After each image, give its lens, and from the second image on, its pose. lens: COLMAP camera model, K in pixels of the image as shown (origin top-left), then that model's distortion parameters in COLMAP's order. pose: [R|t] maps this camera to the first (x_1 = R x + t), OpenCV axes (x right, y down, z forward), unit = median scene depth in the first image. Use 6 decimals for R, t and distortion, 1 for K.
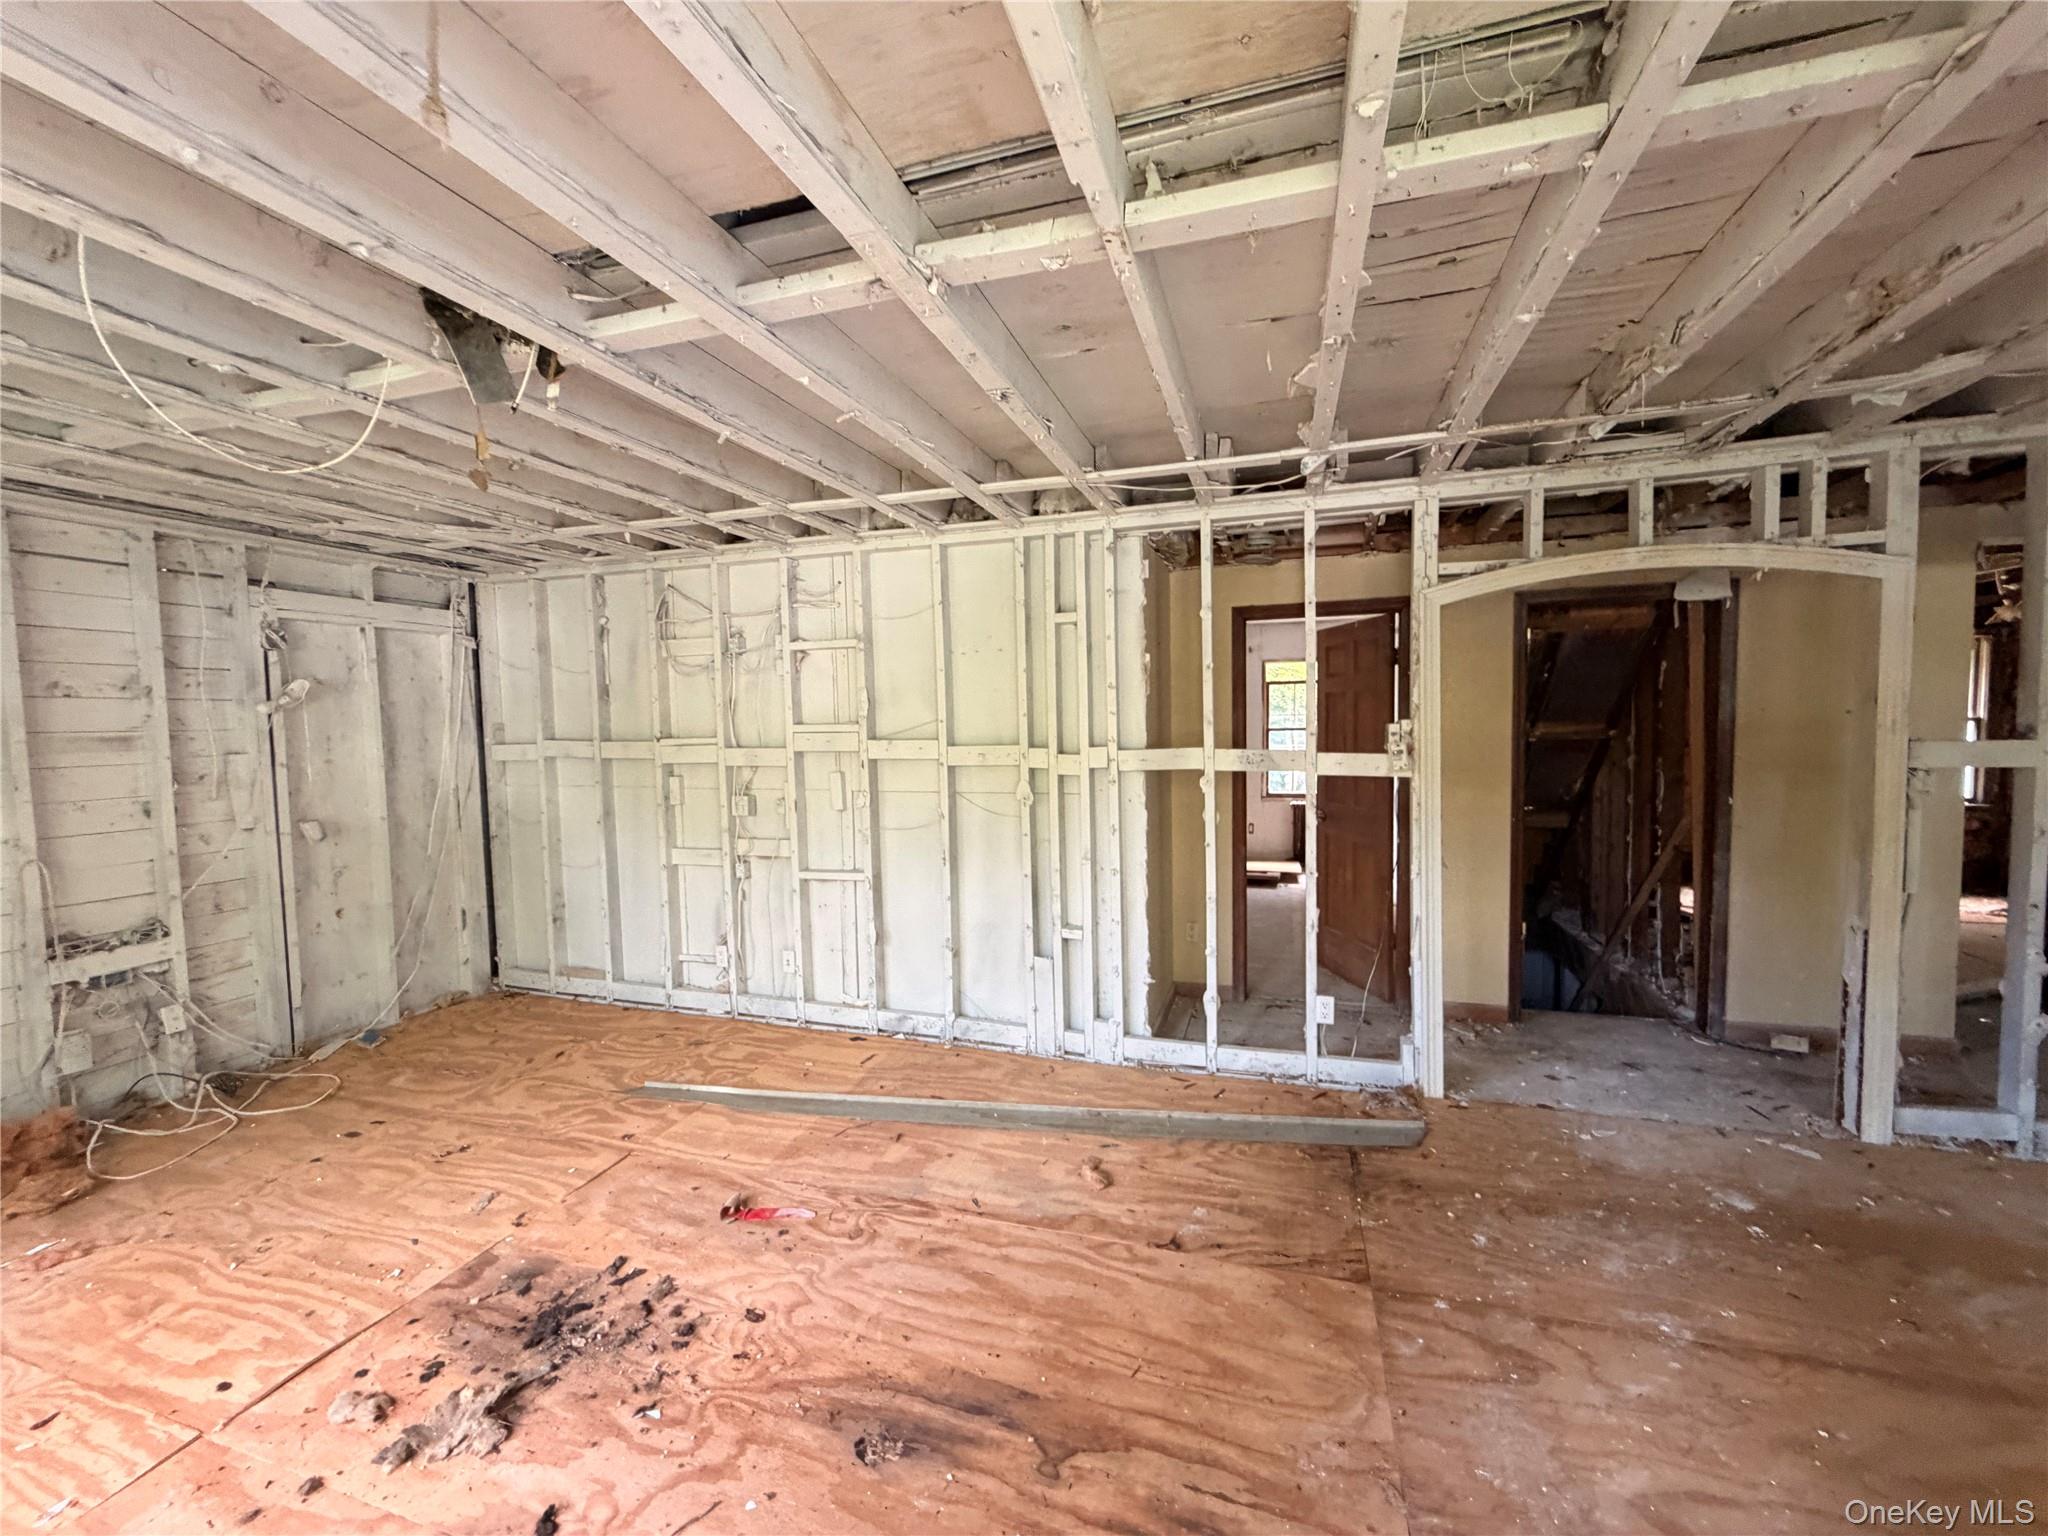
lens RADIAL K [[814.6, 0, 1021.6], [0, 814.6, 770.3], [0, 0, 1]] dist [-0.001716, 0.000261]
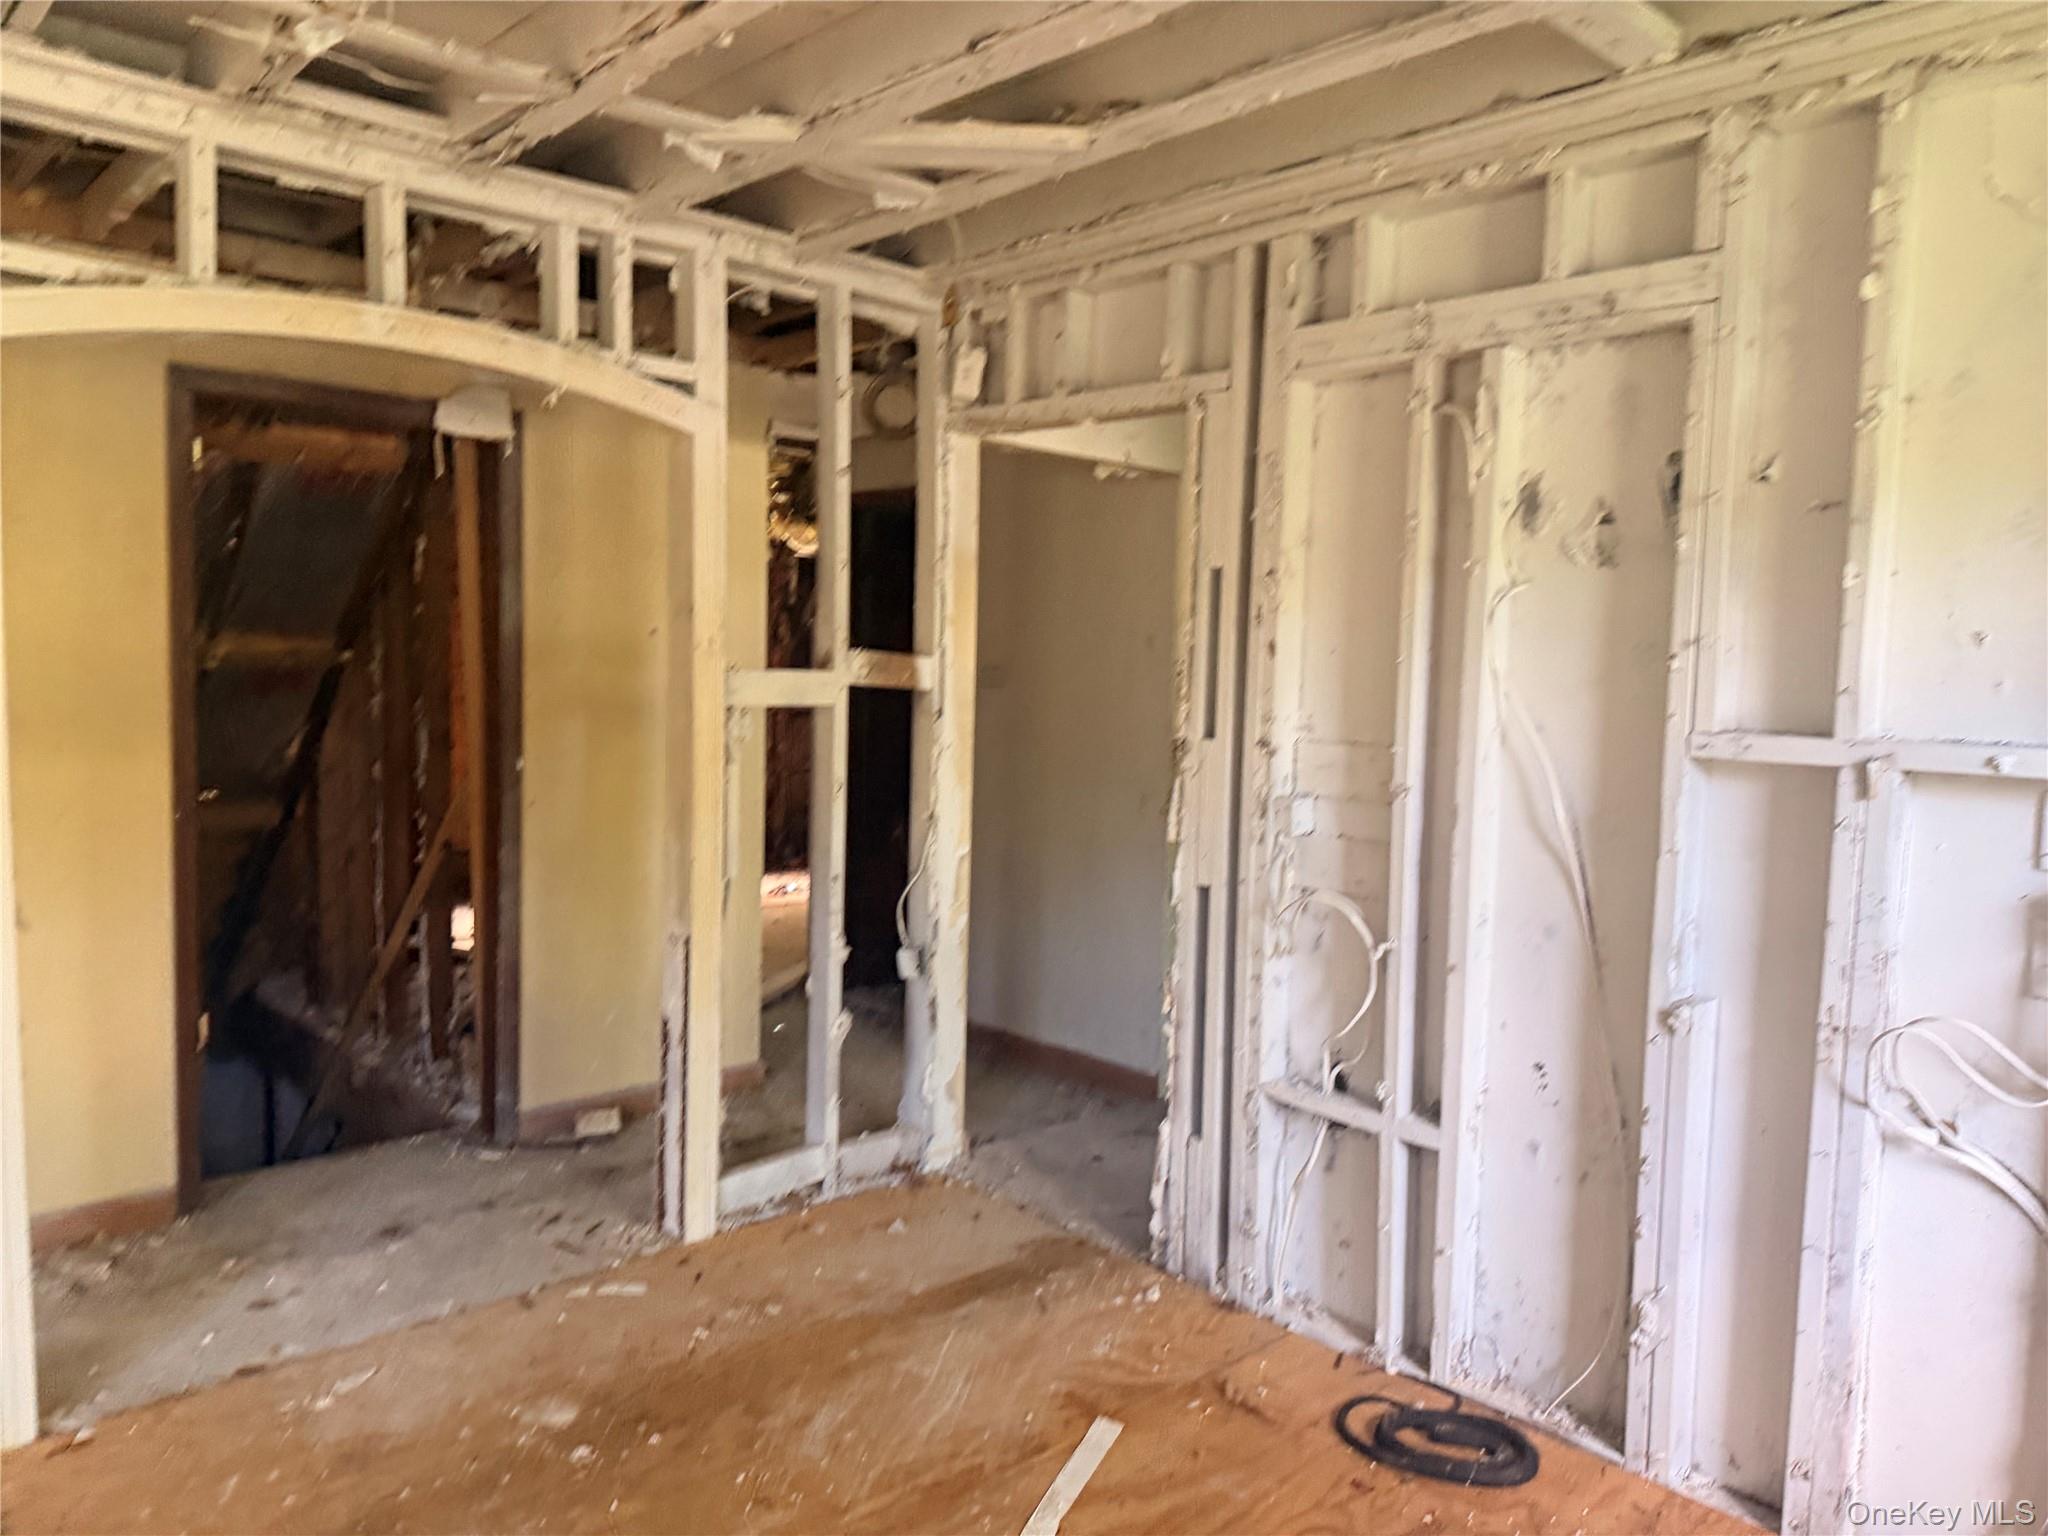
lens RADIAL K [[1453.9, 0, 1024.8], [0, 1453.9, 738.7], [0, 0, 1]] dist [0.035019, -0.037449]
pose [[0.485190, -0.020278, 0.874174, 0.056686], [0.019274, 0.999736, 0.012494, 0.009705], [-0.874196, 0.010787, 0.485453, 0.084631]]
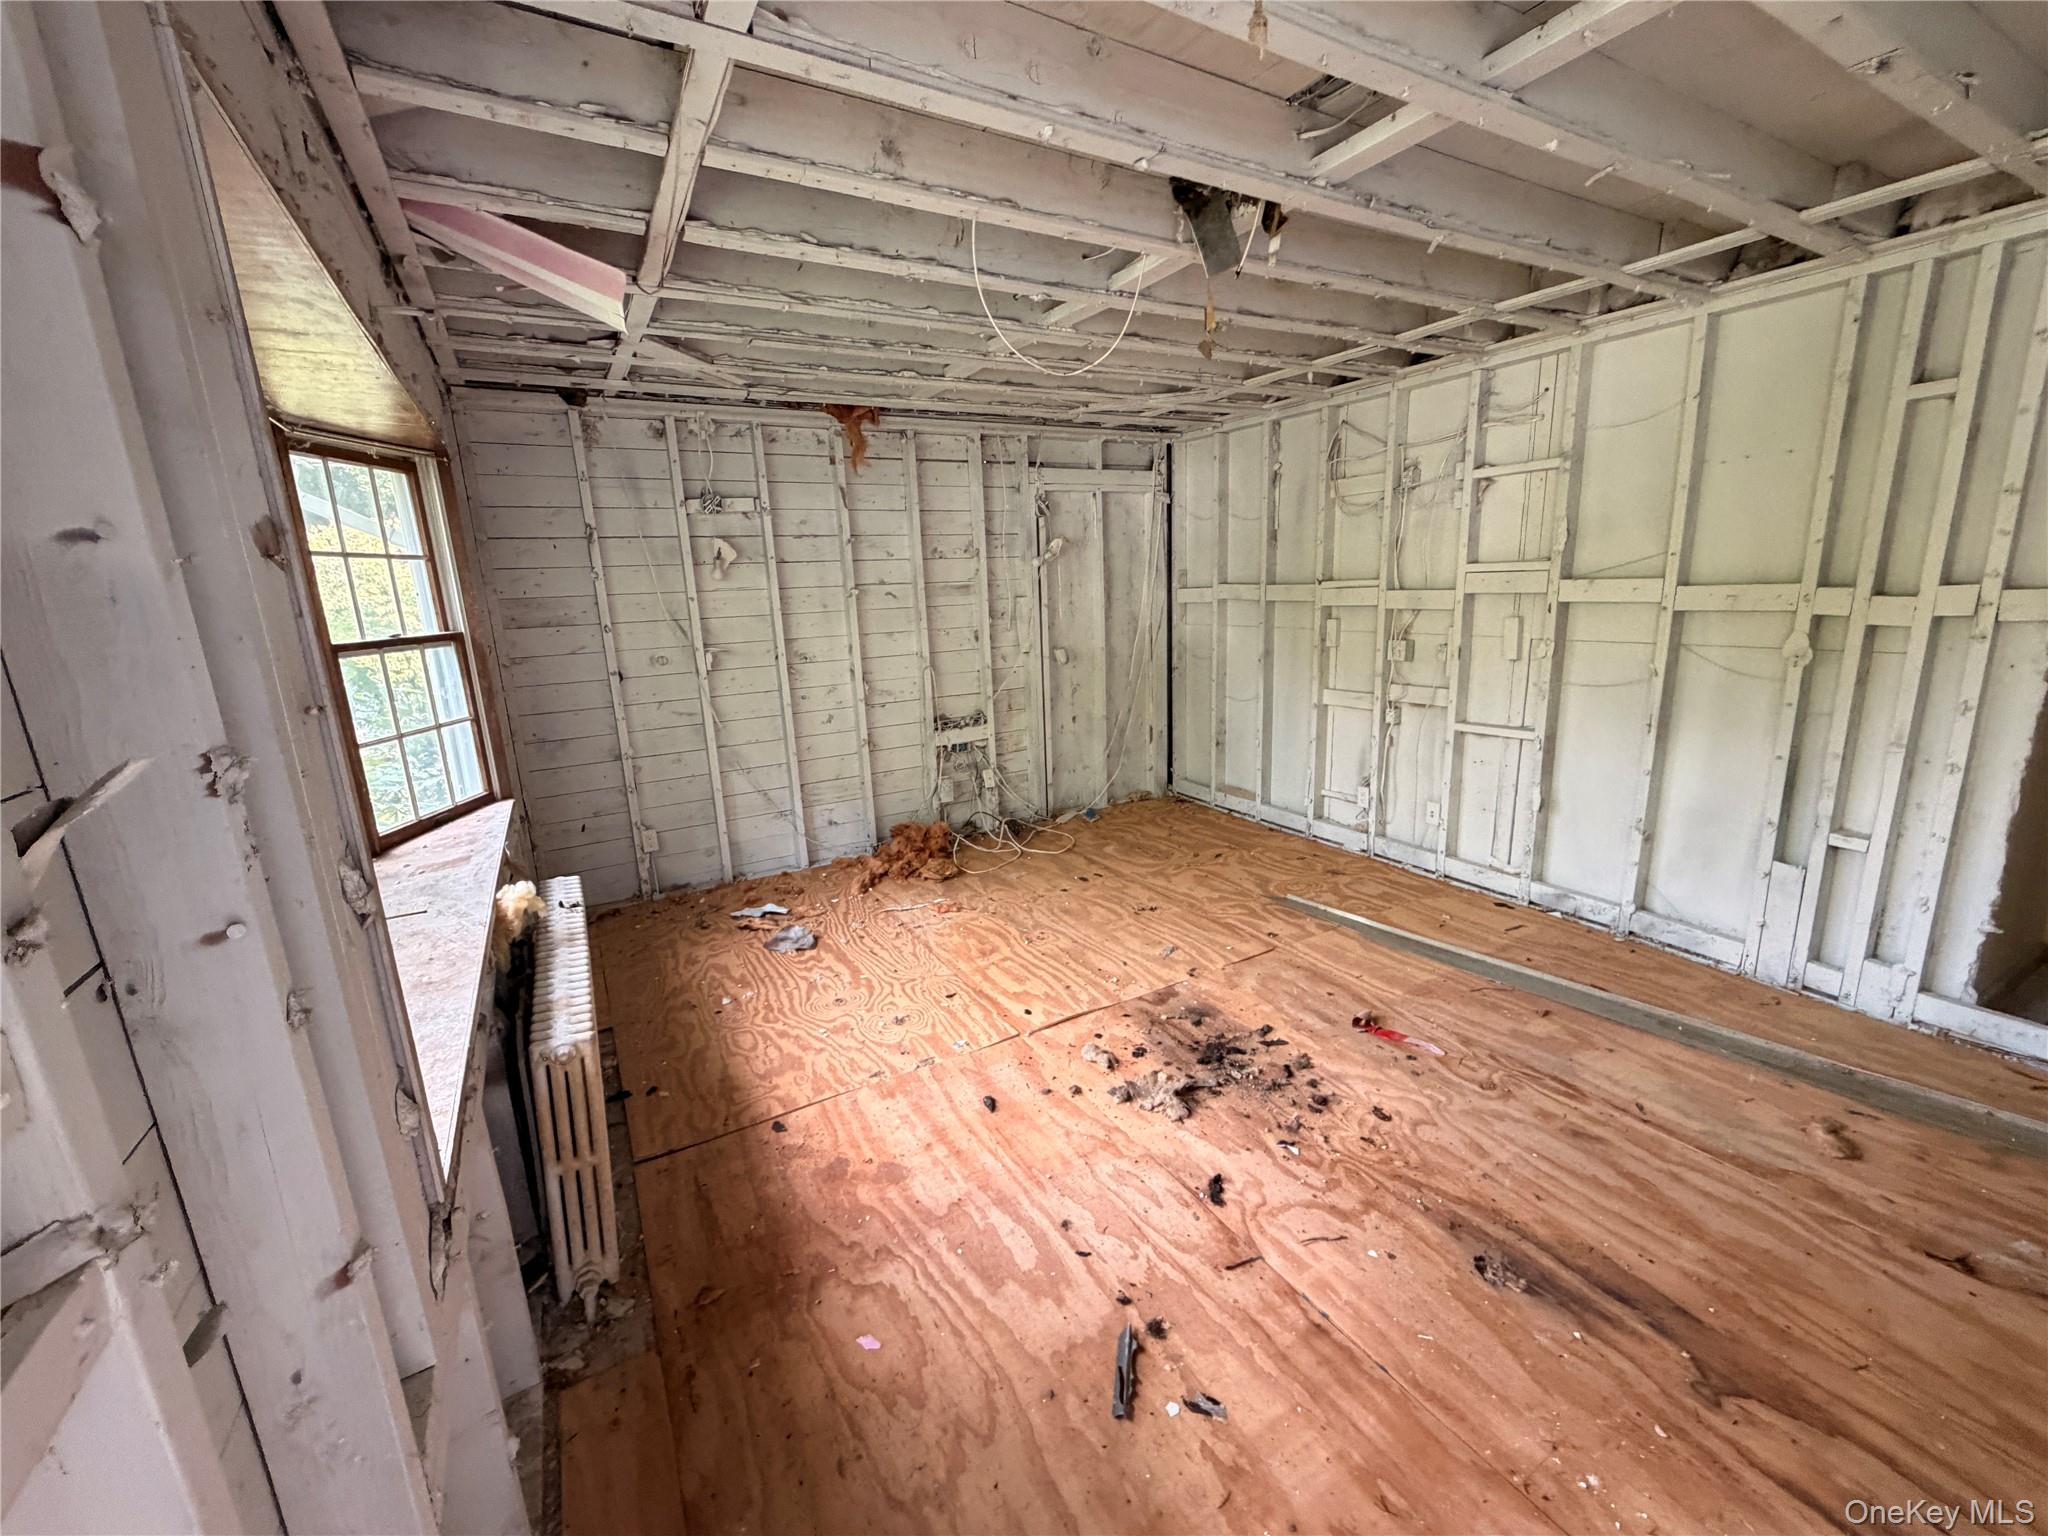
lens RADIAL K [[814.6, 0, 1021.6], [0, 814.6, 770.3], [0, 0, 1]] dist [-0.001716, 0.000261]
pose [[0.737537, 0.139164, -0.660812, -0.016782], [-0.011893, 0.981061, 0.193333, 0.001676], [0.675202, -0.134731, 0.725224, -0.054280]]
